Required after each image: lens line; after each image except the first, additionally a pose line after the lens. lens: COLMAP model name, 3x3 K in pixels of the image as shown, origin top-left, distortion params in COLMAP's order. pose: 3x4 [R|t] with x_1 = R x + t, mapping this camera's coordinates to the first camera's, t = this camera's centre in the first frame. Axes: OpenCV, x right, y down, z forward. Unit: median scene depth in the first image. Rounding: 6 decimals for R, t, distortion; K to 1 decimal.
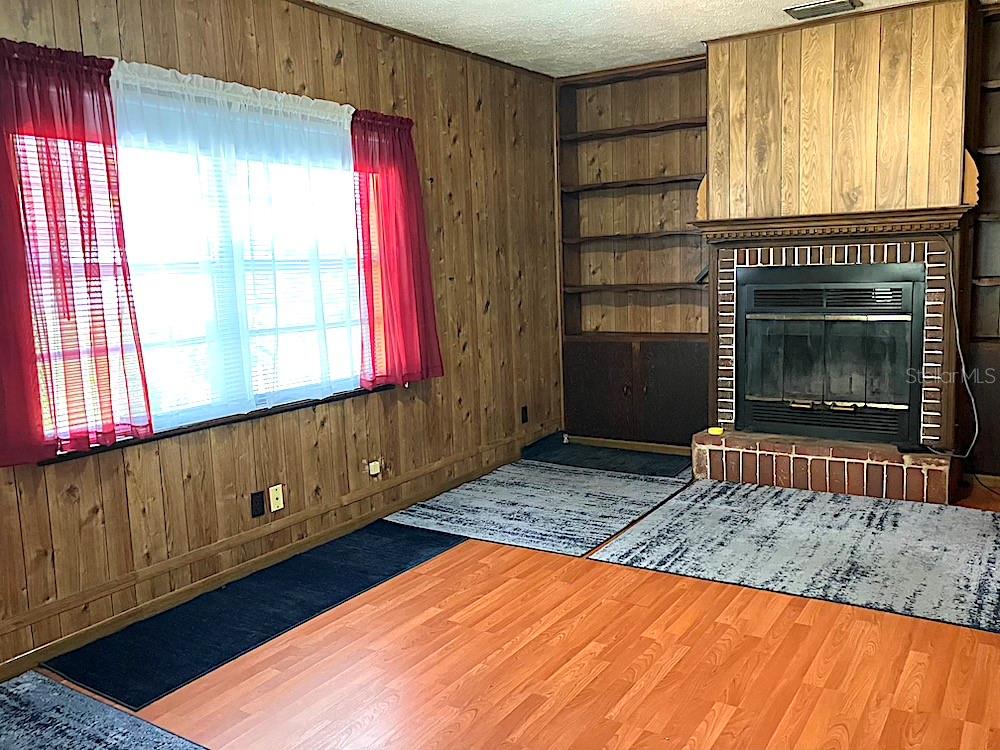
lens RADIAL K [[834.2, 0, 499.9], [0, 834.2, 372.6], [0, 0, 1]] dist [0.043668, -0.043132]
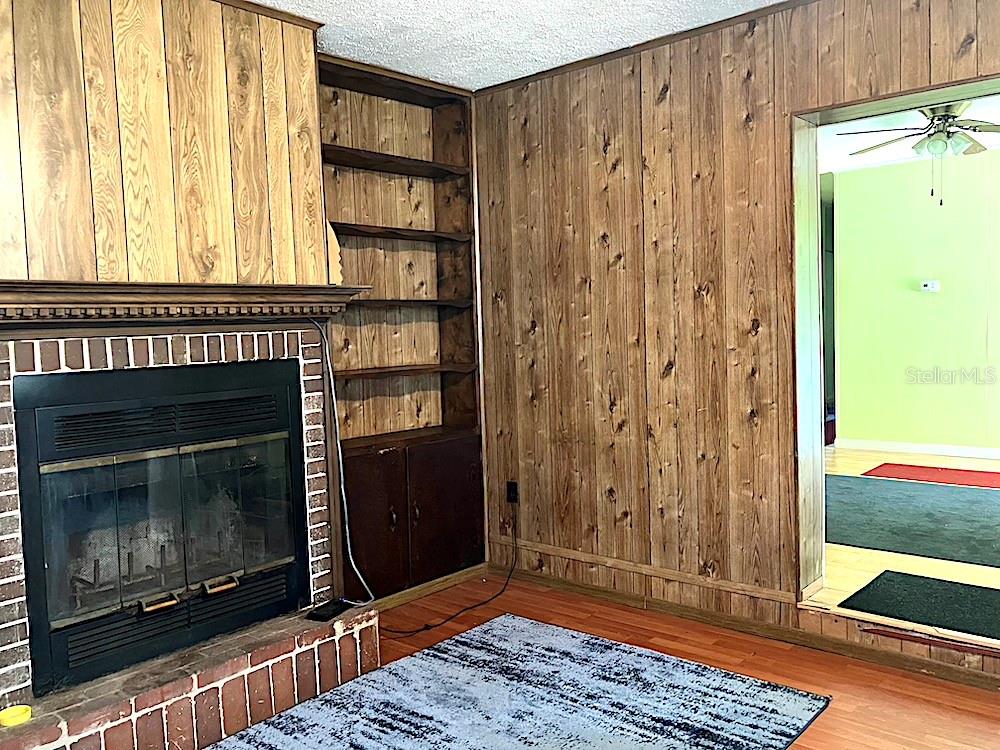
lens RADIAL K [[834.2, 0, 514.6], [0, 834.2, 366.3], [0, 0, 1]] dist [0.043668, -0.043132]
pose [[0.120844, -0.024379, 0.992372, -0.200274], [0.159665, 0.987160, 0.004808, -0.093974], [-0.979747, 0.157866, 0.123185, 0.702480]]
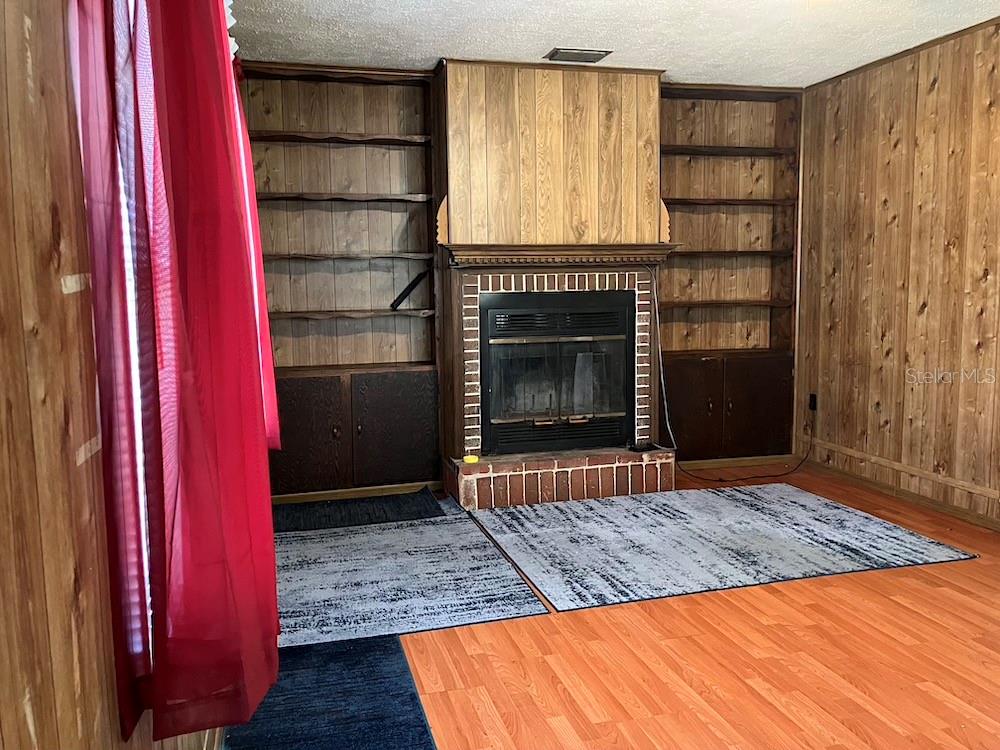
lens RADIAL K [[834.2, 0, 495.1], [0, 834.2, 376.7], [0, 0, 1]] dist [0.043668, -0.043132]
pose [[0.656799, -0.064628, 0.751291, -0.498807], [0.091499, 0.995789, 0.005669, -0.032886], [-0.748494, 0.065019, 0.659947, 0.370378]]
